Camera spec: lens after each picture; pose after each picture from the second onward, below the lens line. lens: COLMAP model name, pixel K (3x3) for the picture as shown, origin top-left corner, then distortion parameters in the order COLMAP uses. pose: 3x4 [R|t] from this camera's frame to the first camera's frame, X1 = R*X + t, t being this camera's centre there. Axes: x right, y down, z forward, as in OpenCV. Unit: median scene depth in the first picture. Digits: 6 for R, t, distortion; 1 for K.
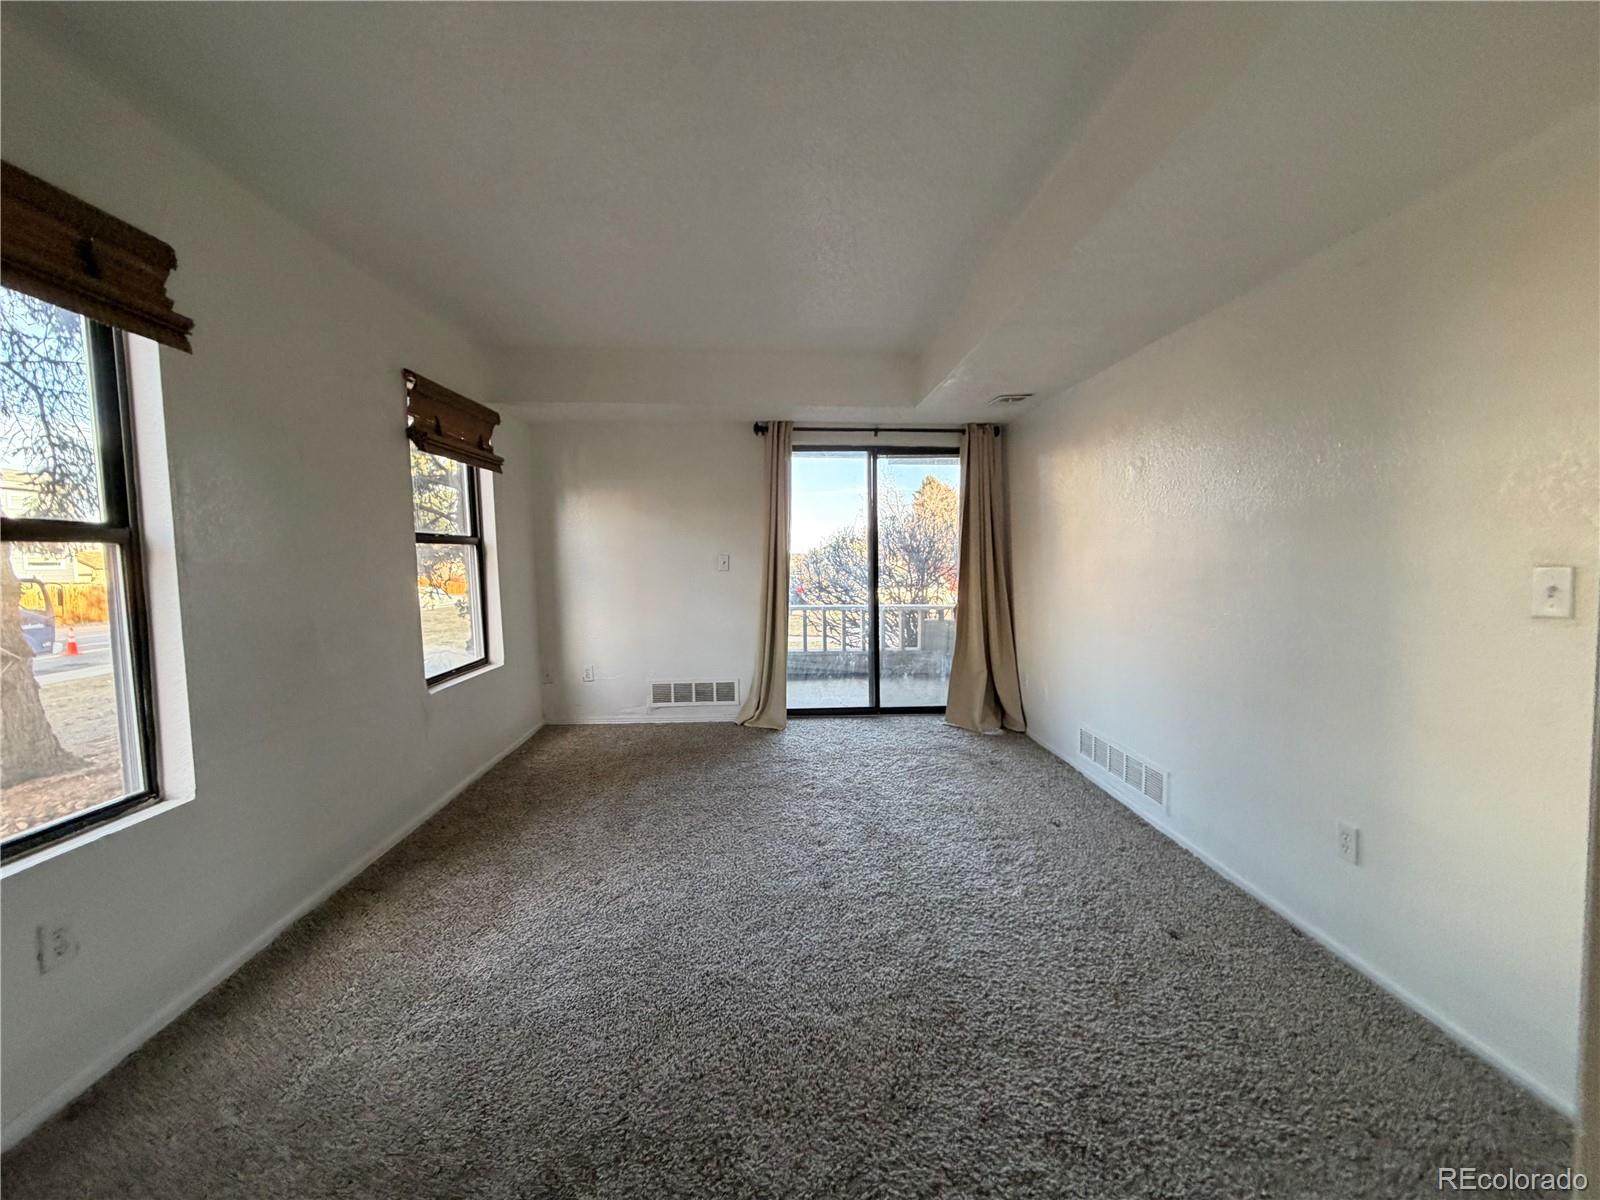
lens RADIAL K [[636.3, 0, 806.9], [0, 636.3, 595.9], [0, 0, 1]] dist [-0.001423, 0.000075]
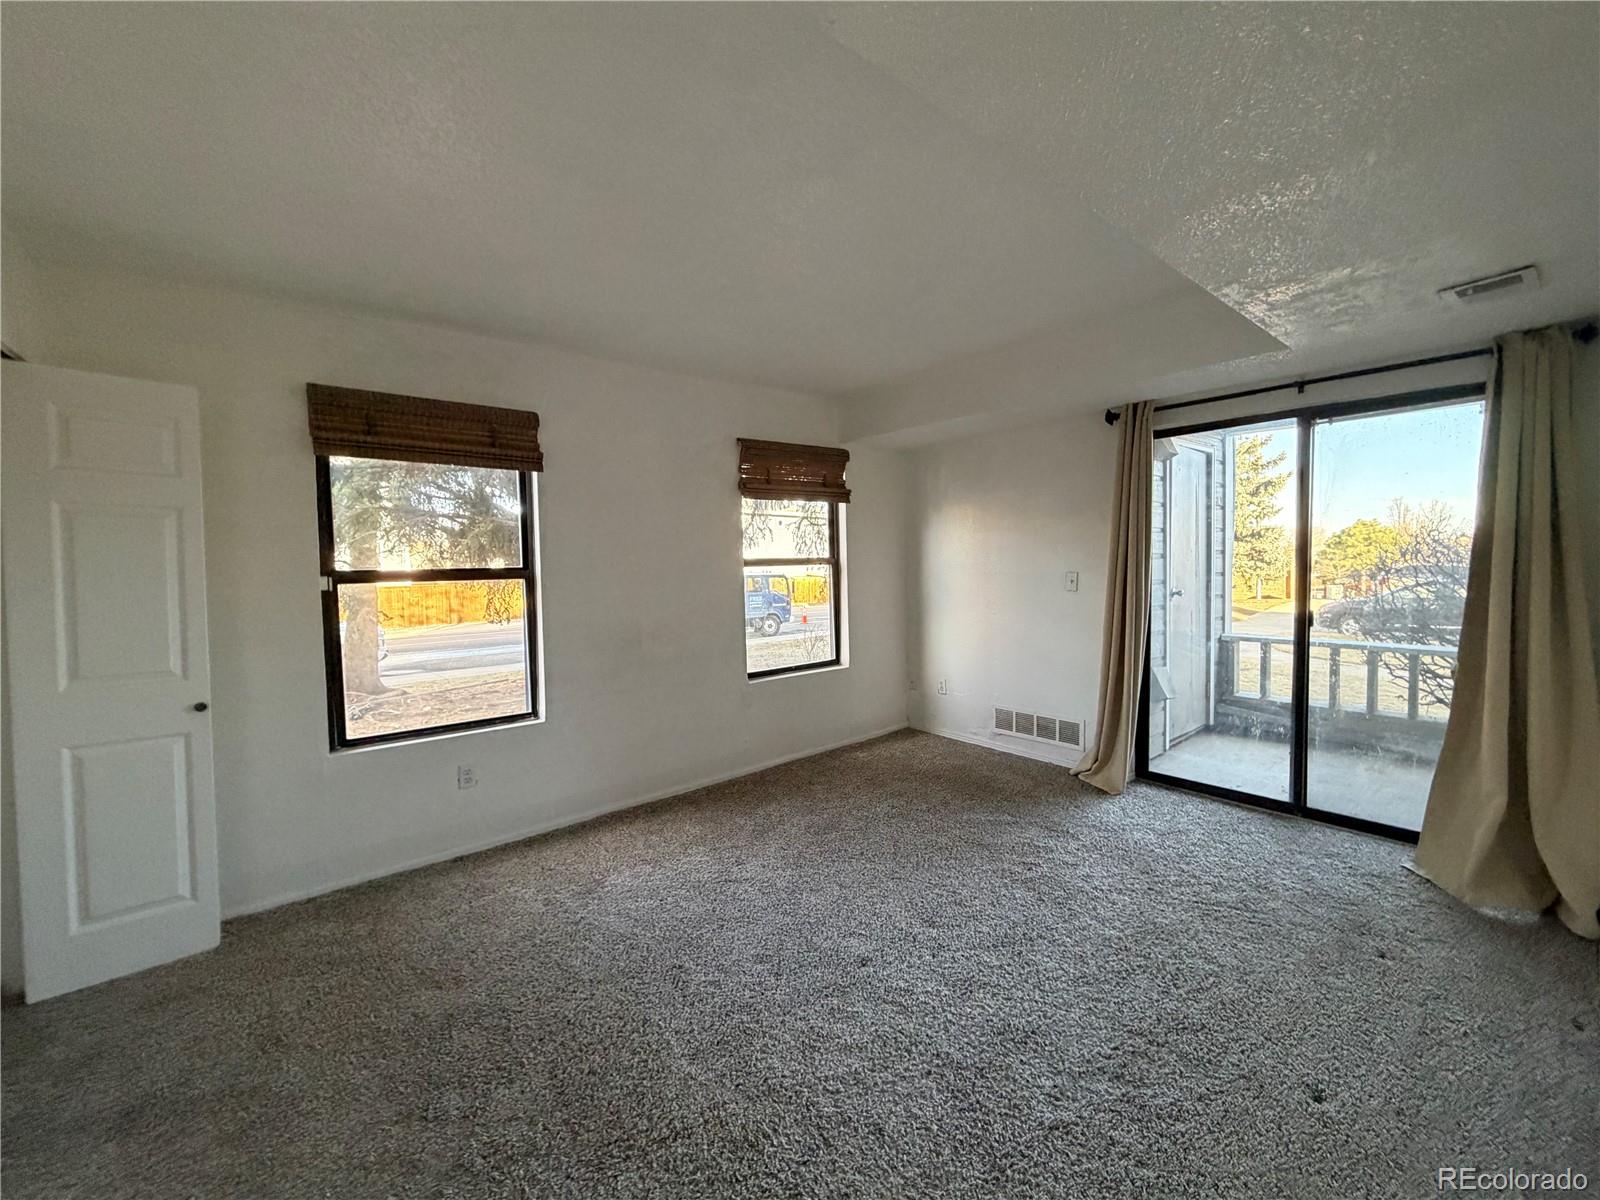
lens RADIAL K [[636.3, 0, 791.7], [0, 636.3, 604.2], [0, 0, 1]] dist [-0.001423, 0.000075]
pose [[0.594724, 0.050375, -0.802350, 0.388626], [-0.037529, 0.998686, 0.034884, -0.044298], [0.803053, 0.009365, 0.595833, 0.223630]]
